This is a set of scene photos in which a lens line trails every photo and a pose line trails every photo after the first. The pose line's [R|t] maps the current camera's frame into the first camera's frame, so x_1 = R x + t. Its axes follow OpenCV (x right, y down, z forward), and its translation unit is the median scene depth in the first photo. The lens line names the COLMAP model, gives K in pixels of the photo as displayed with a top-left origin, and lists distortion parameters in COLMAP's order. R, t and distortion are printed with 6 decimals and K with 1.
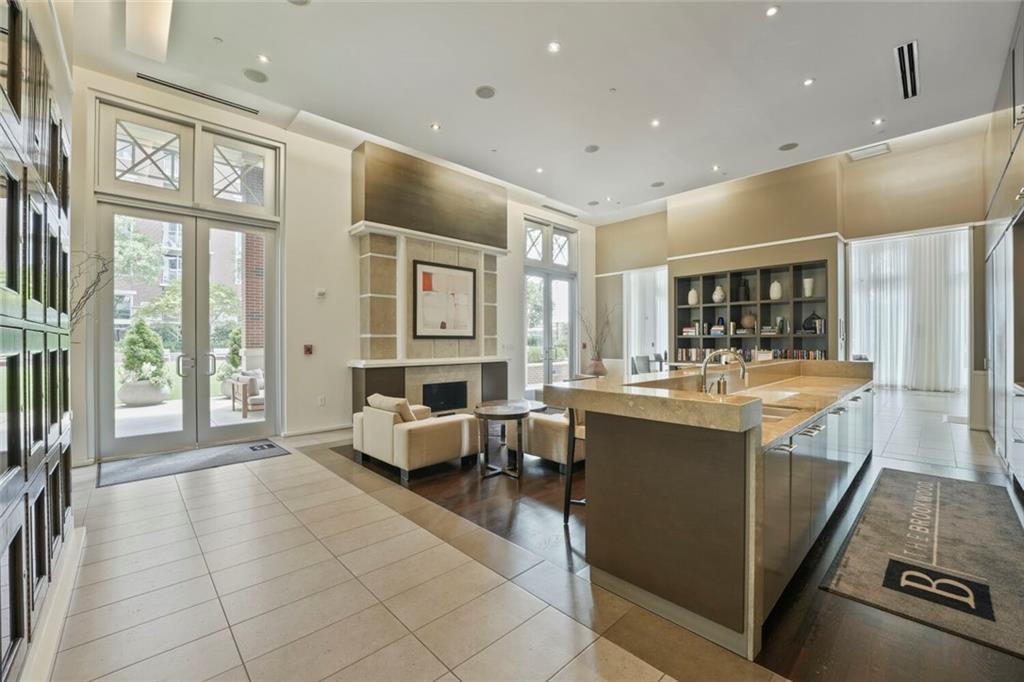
lens RADIAL K [[413.3, 0, 513.8], [0, 413.3, 342.2], [0, 0, 1]] dist [-0.027728, 0.003145]
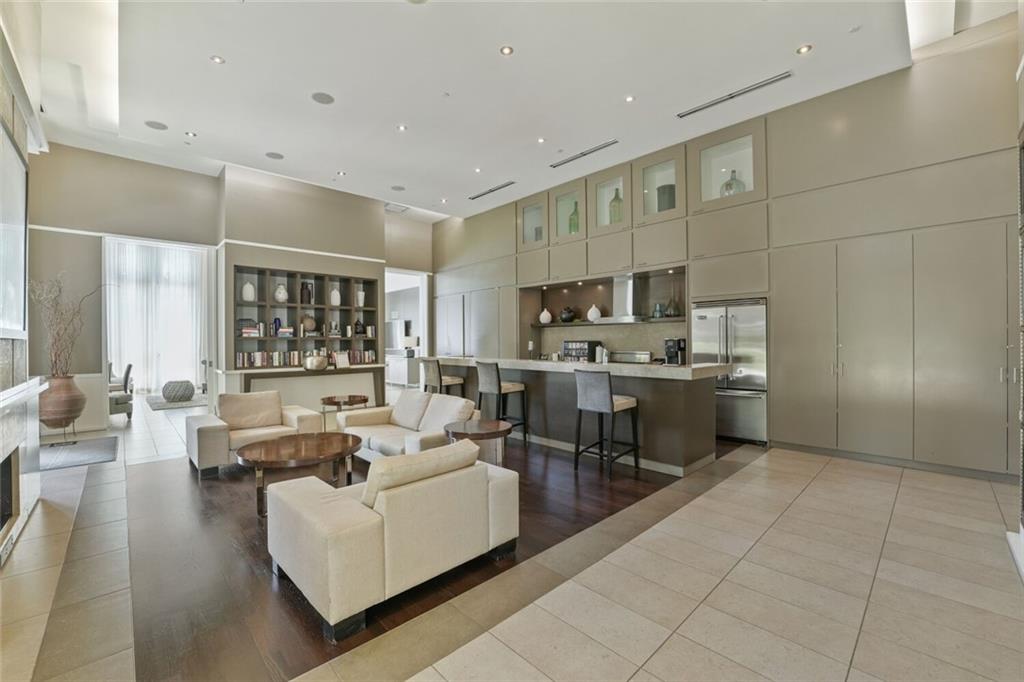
lens RADIAL K [[413.3, 0, 513.8], [0, 413.3, 342.3], [0, 0, 1]] dist [-0.027728, 0.003145]
pose [[-0.001572, 0.002412, 0.999996, -0.459627], [0.004891, 0.999985, -0.002404, -0.000635], [-0.999987, 0.004887, -0.001584, 0.499394]]
